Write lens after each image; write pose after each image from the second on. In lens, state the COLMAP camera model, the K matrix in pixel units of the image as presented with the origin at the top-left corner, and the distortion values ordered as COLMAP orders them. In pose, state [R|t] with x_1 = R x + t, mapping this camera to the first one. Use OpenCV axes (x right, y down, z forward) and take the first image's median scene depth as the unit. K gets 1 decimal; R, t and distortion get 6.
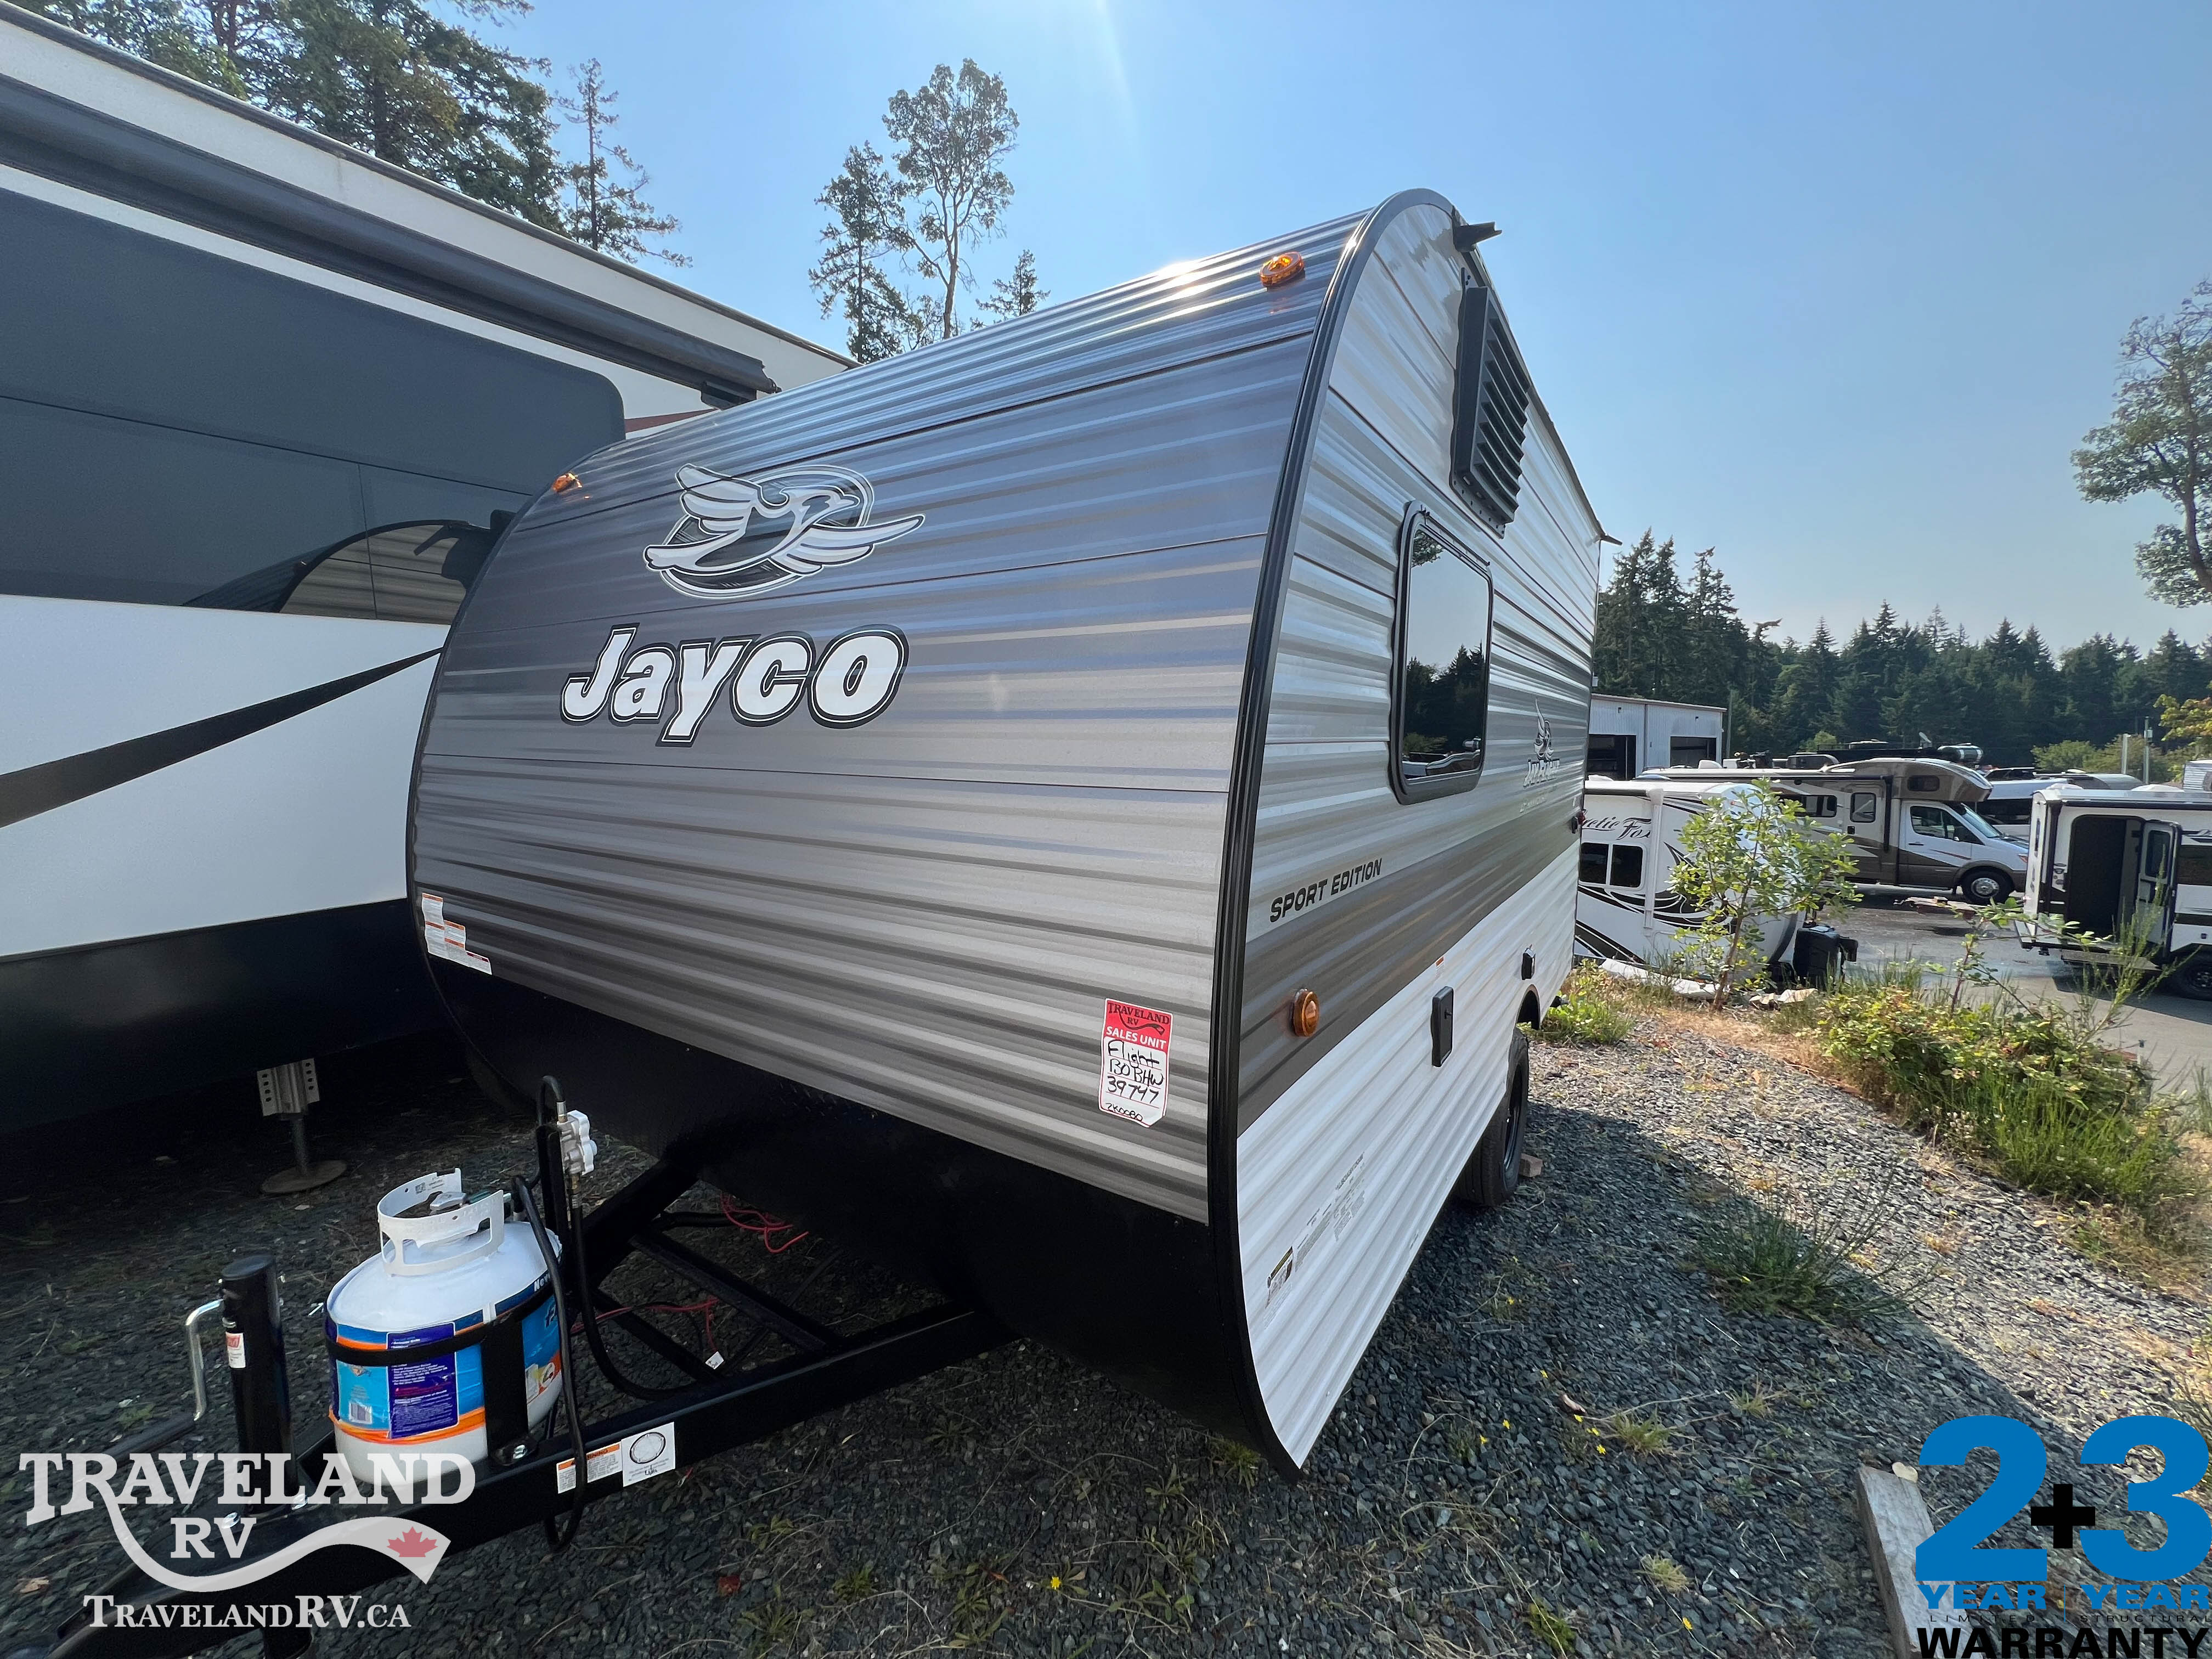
lens RADIAL K [[881.0, 0, 1107.6], [0, 881.0, 826.0], [0, 0, 1]] dist [-0.003503, -0.000173]
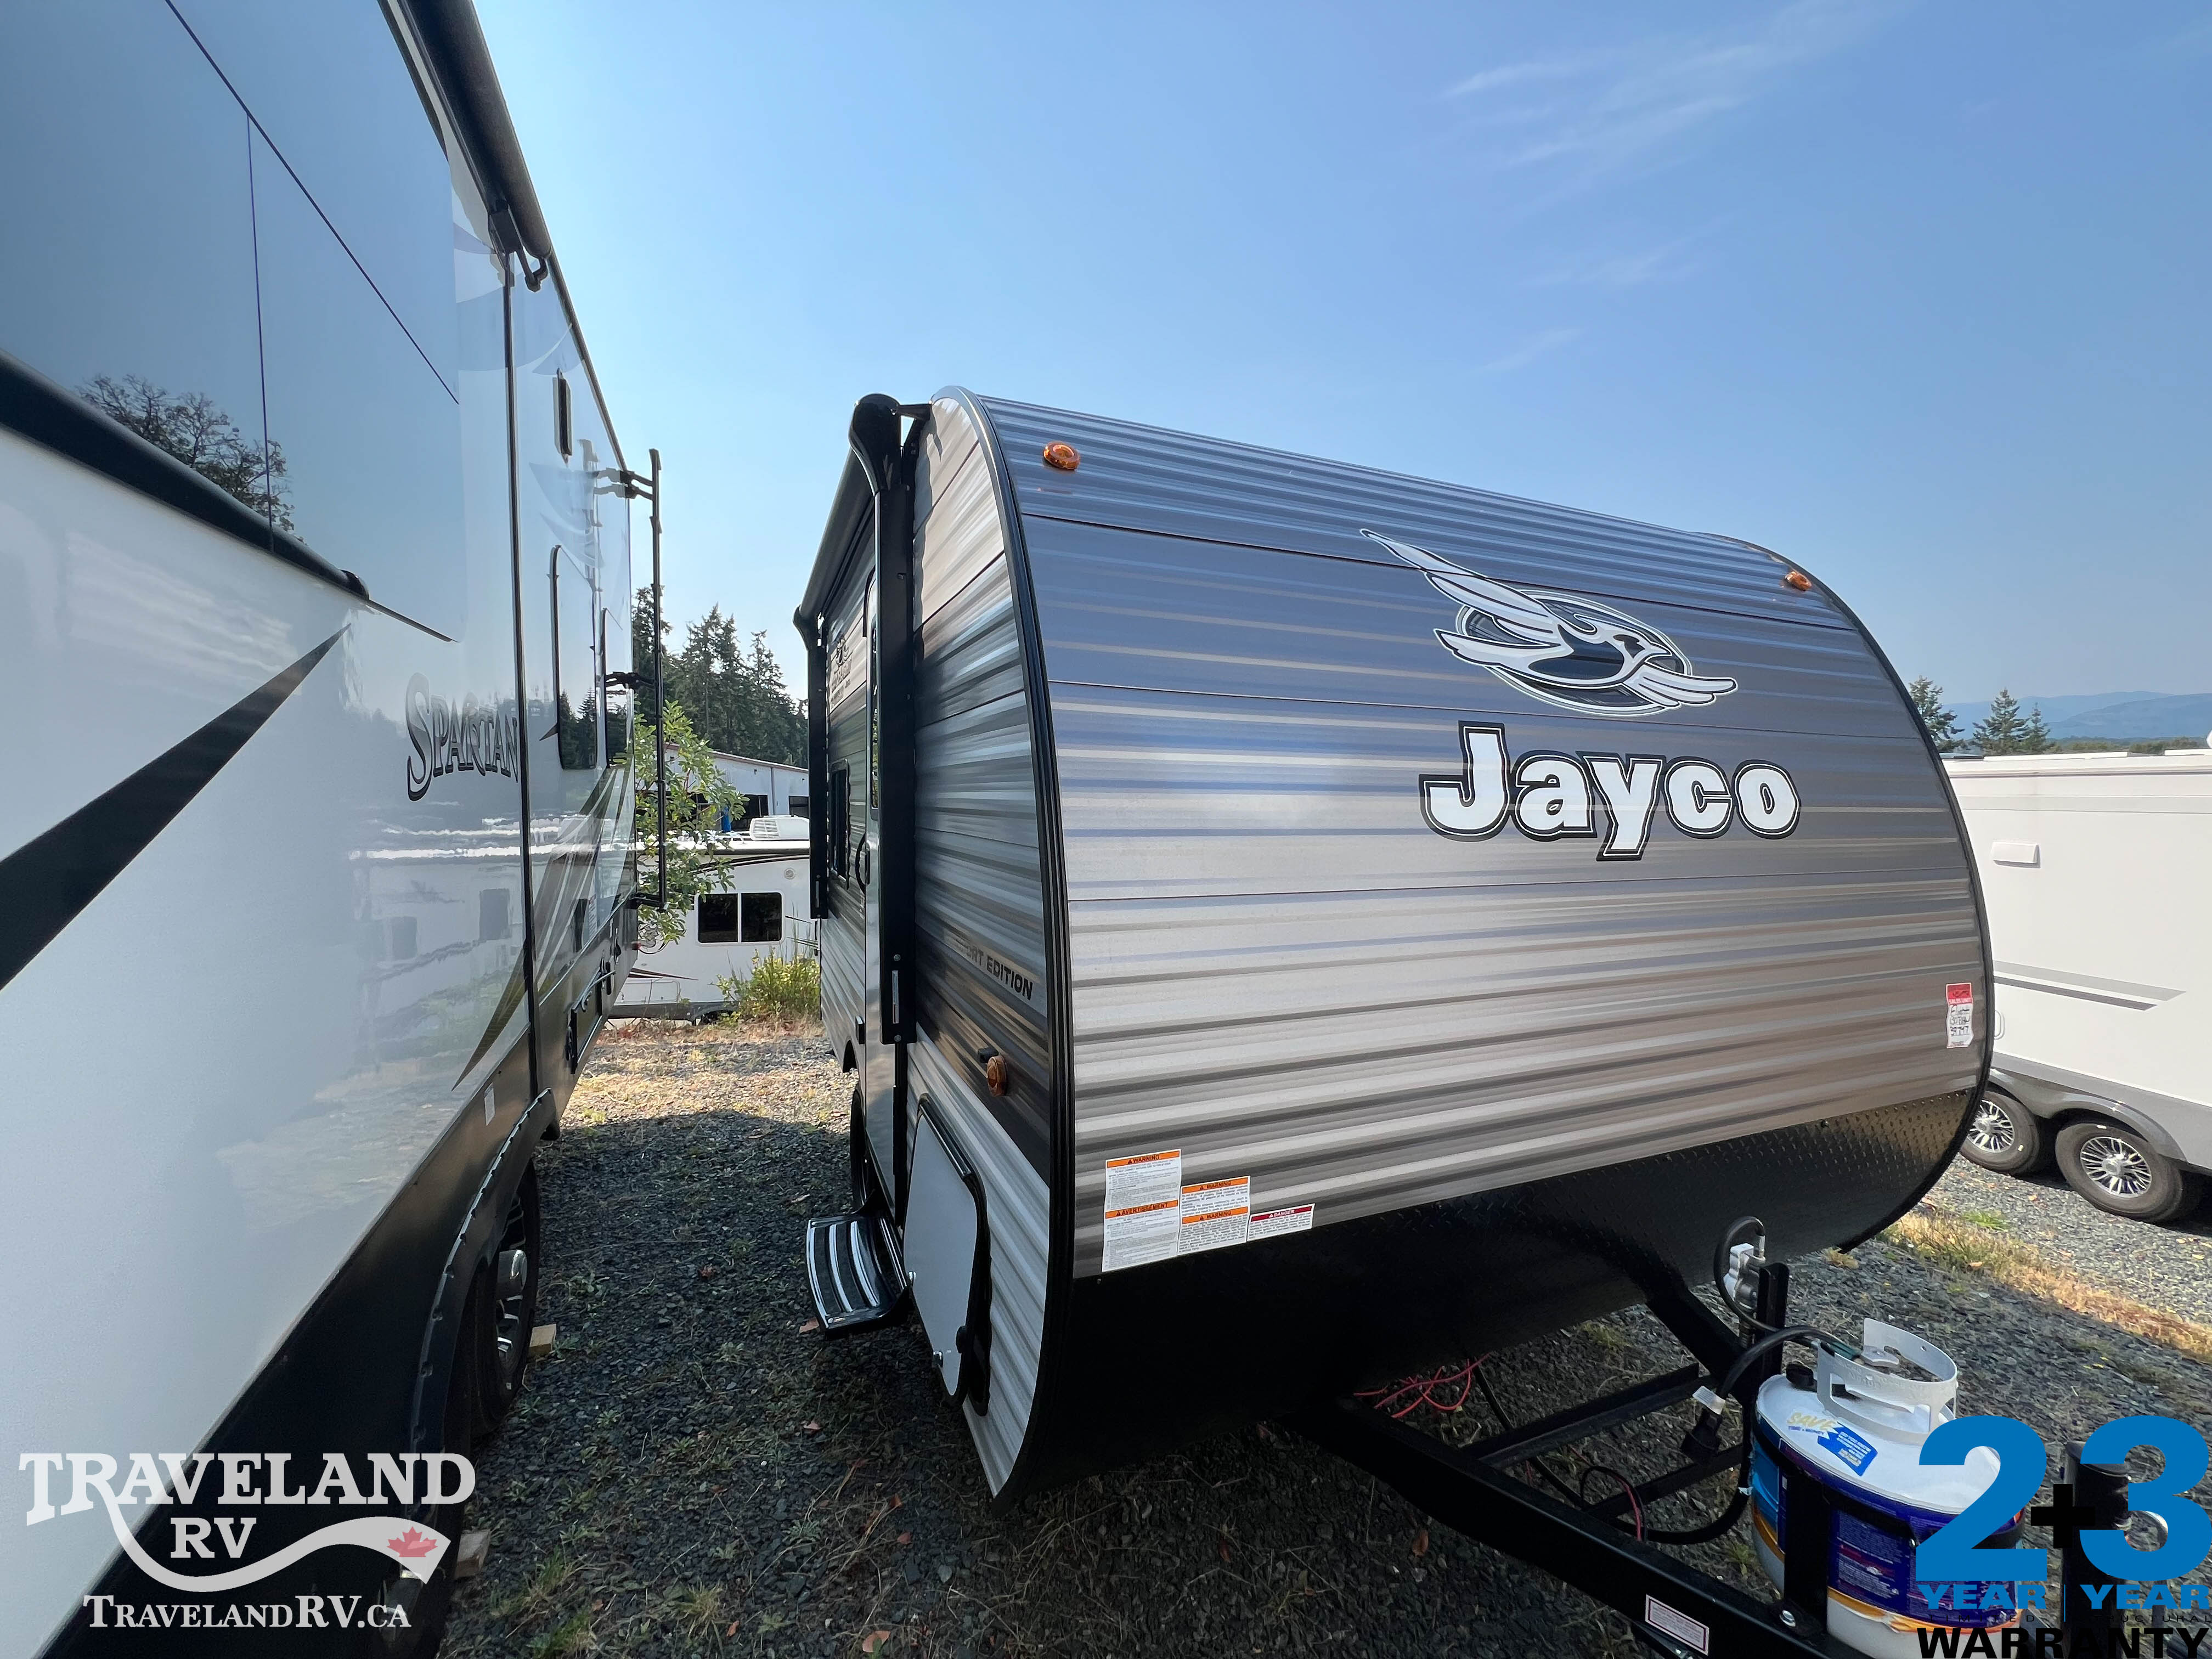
lens RADIAL K [[881.0, 0, 1108.7], [0, 881.0, 831.7], [0, 0, 1]] dist [-0.003503, -0.000173]
pose [[0.560656, -0.033523, 0.827370, -1.545725], [0.081831, 0.996532, -0.015075, -0.146779], [-0.823996, 0.076156, 0.561455, 0.868481]]
